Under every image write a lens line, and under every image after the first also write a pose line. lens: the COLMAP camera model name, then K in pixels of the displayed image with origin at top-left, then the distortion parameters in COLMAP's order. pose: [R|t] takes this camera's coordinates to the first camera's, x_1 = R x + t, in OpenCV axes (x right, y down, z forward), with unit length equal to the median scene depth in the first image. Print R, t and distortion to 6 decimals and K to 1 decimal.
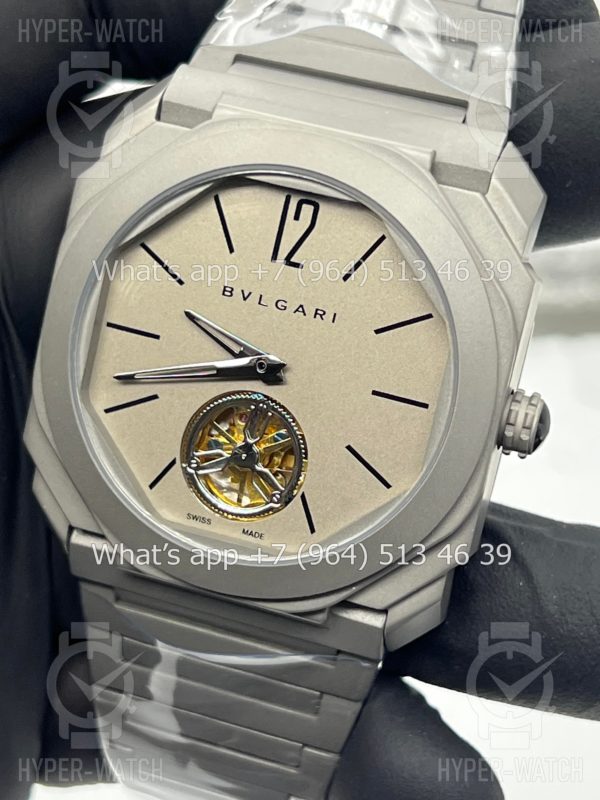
lens RADIAL K [[1875.4, 0, 298.8], [0, 1875.4, 425.9], [0, 0, 1]] dist [0.327129, 0.000000]
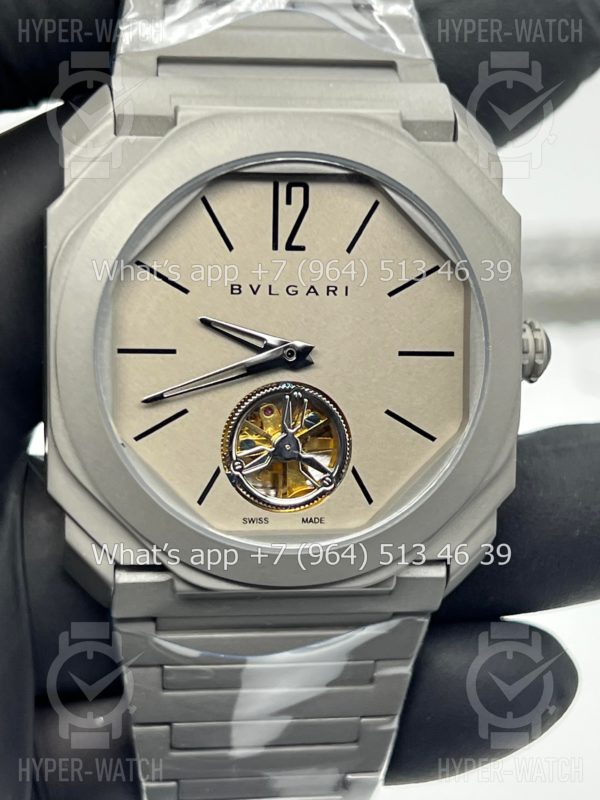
lens RADIAL K [[1875.4, 0, 301.8], [0, 1875.4, 398.8], [0, 0, 1]] dist [0.327129, 0.000000]
pose [[0.905777, -0.237336, 0.351054, -0.367901], [0.241540, 0.969847, 0.032469, -0.039443], [-0.348175, 0.055384, 0.935792, 0.065003]]
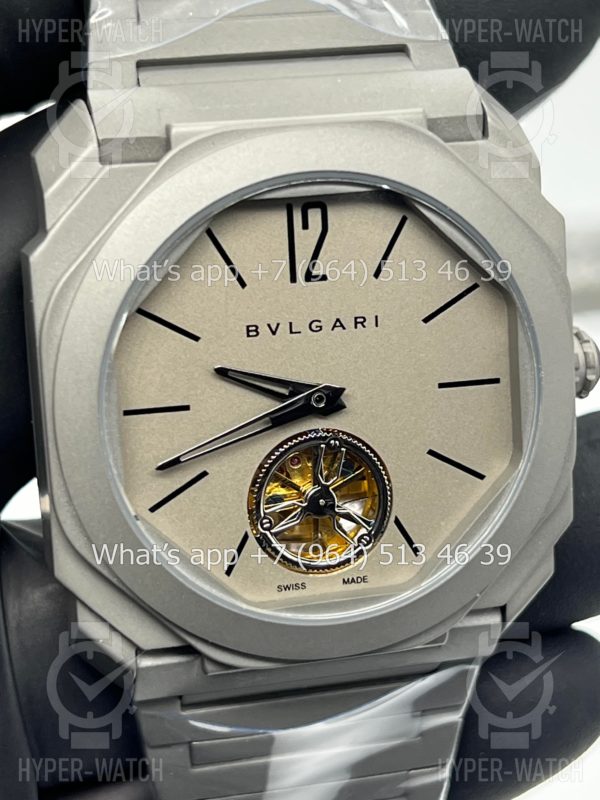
lens RADIAL K [[1875.4, 0, 299.6], [0, 1875.4, 399.1], [0, 0, 1]] dist [0.327129, 0.000000]
pose [[0.861445, -0.335182, 0.381531, -0.359764], [0.305920, 0.942152, 0.136972, -0.153967], [-0.405371, -0.001276, 0.914151, 0.201224]]
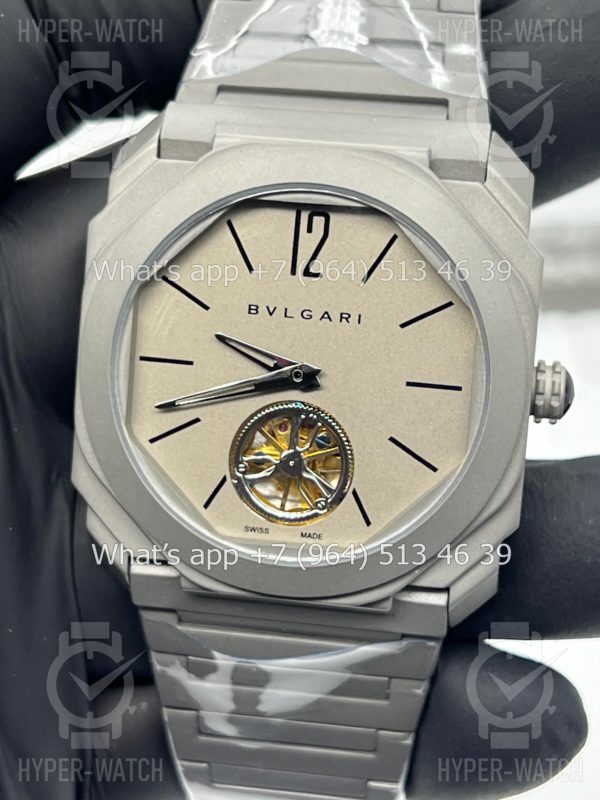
lens RADIAL K [[1875.4, 0, 296.9], [0, 1875.4, 395.3], [0, 0, 1]] dist [0.327129, 0.000000]
pose [[0.984253, -0.152278, 0.089765, -0.114843], [0.153899, 0.988021, -0.011382, -0.008909], [-0.086957, 0.025018, 0.995898, -0.039012]]
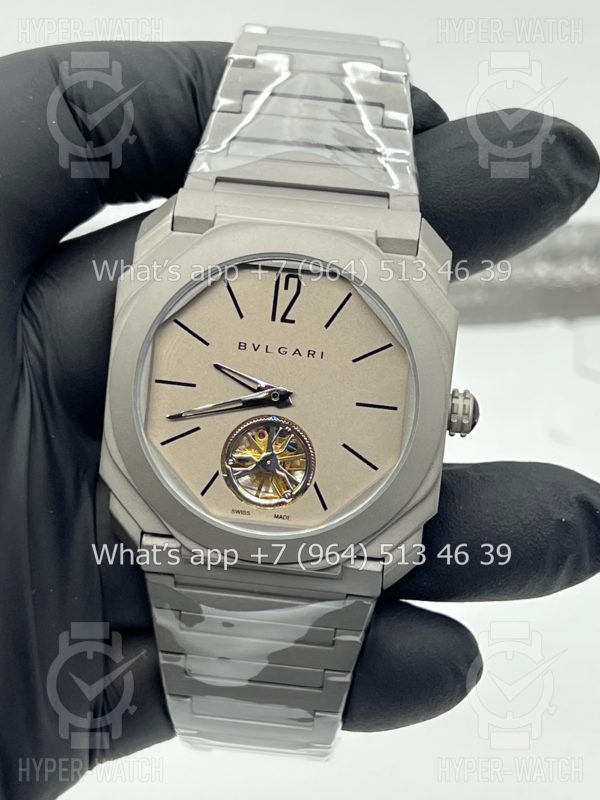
lens RADIAL K [[1875.4, 0, 296.1], [0, 1875.4, 404.3], [0, 0, 1]] dist [0.327129, 0.000000]
pose [[0.978976, -0.129545, 0.157554, -0.223440], [0.135153, 0.990500, -0.025369, 0.011707], [-0.152771, 0.046129, 0.987184, -0.374759]]
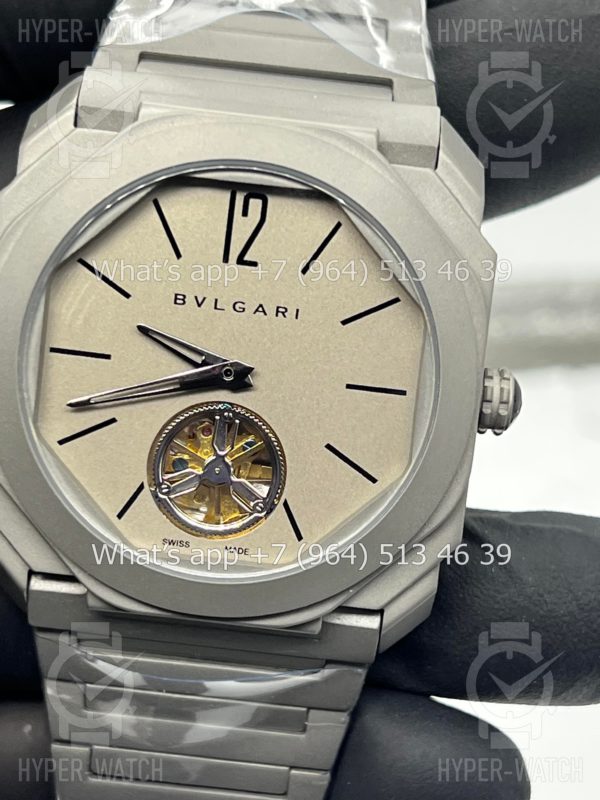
lens RADIAL K [[1875.4, 0, 300.5], [0, 1875.4, 432.9], [0, 0, 1]] dist [0.327129, 0.000000]
pose [[0.970279, -0.125921, 0.206644, -0.182933], [0.129247, 0.991609, -0.002620, 0.005293], [-0.204580, 0.029250, 0.978413, 0.064848]]
